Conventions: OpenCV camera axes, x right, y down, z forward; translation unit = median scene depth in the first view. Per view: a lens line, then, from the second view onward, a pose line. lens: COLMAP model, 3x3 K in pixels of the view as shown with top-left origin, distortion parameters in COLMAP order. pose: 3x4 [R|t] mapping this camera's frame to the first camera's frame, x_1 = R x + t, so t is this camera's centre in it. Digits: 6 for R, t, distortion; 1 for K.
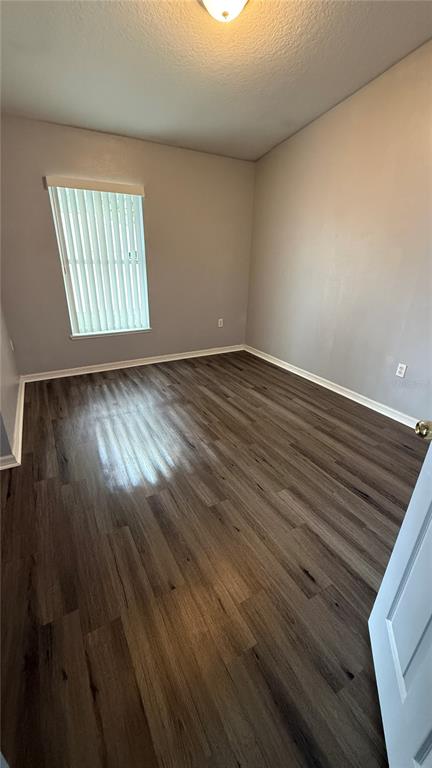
lens RADIAL K [[299.0, 0, 210.8], [0, 299.0, 379.6], [0, 0, 1]] dist [-0.000067, -0.000010]
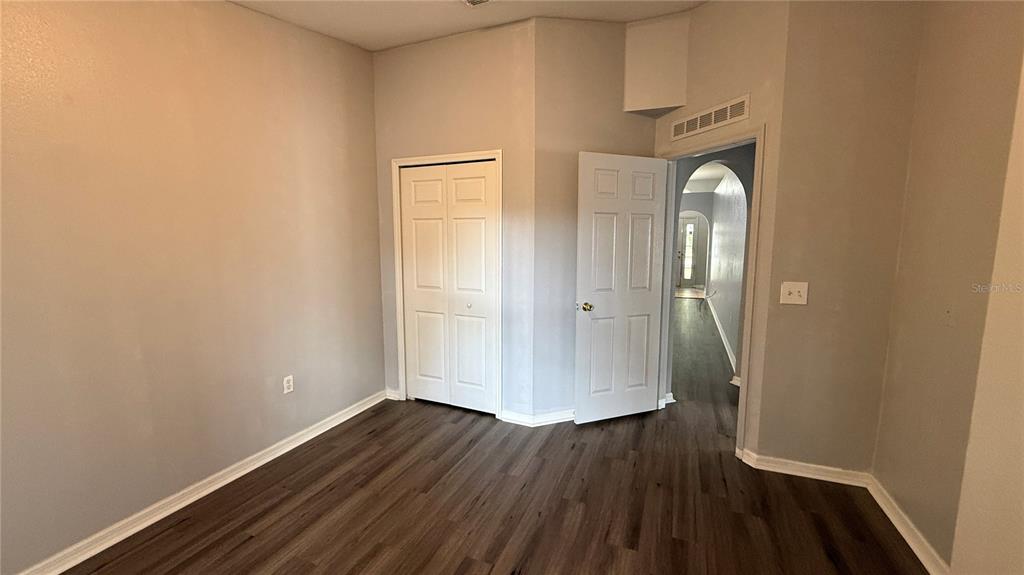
lens RADIAL K [[407.1, 0, 510.7], [0, 407.1, 287.2], [0, 0, 1]] dist [-0.001707, -0.000214]
pose [[-0.612276, -0.114266, 0.782344, -0.657389], [0.295975, 0.884429, 0.360811, -0.589876], [-0.733156, 0.452470, -0.507694, 1.264505]]
